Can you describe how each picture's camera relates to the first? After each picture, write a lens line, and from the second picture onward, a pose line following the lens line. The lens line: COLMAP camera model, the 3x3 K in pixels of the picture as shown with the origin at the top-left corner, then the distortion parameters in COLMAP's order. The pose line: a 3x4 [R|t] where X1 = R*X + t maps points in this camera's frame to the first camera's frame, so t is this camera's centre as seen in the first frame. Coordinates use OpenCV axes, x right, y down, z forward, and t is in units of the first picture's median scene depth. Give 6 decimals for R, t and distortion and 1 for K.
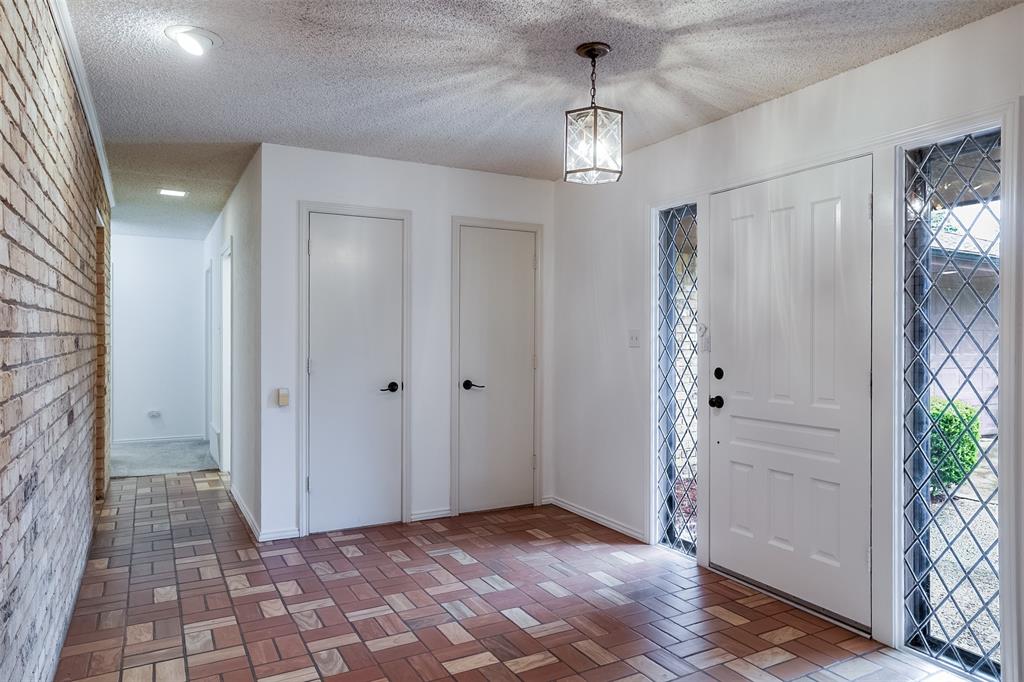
lens RADIAL K [[647.1, 0, 523.1], [0, 647.1, 337.2], [0, 0, 1]] dist [-0.001063, 0.000411]
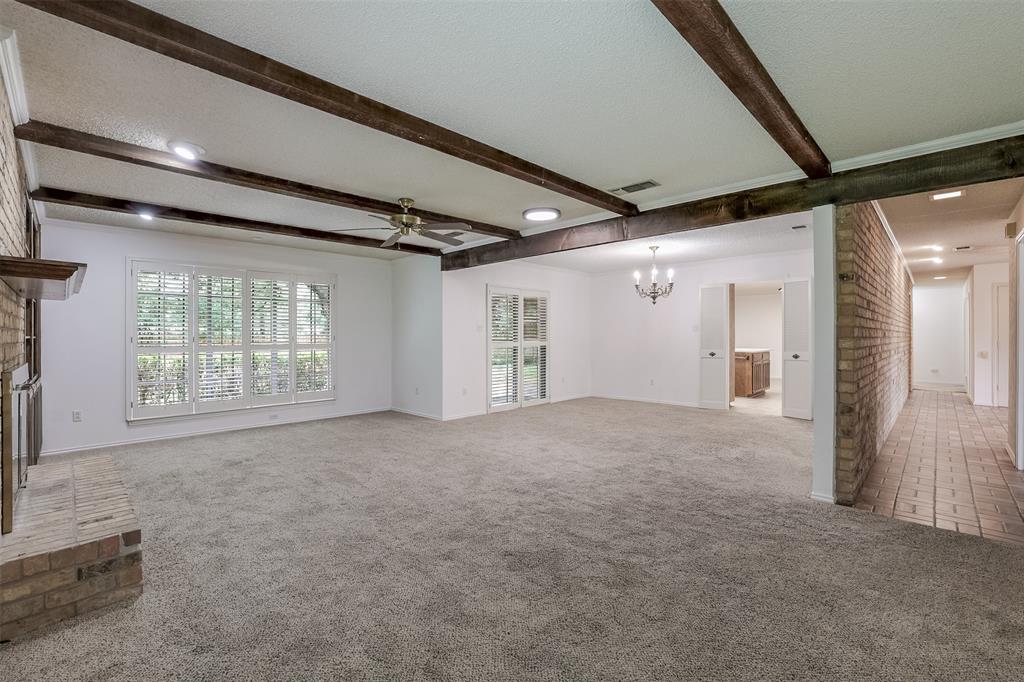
lens RADIAL K [[444.4, 0, 507.4], [0, 444.4, 341.1], [0, 0, 1]] dist [-0.038206, 0.010969]
pose [[0.268517, 0.000720, -0.963275, 0.791520], [0.008085, 0.999963, 0.003001, 0.011932], [0.963241, -0.008594, 0.268501, -1.355508]]
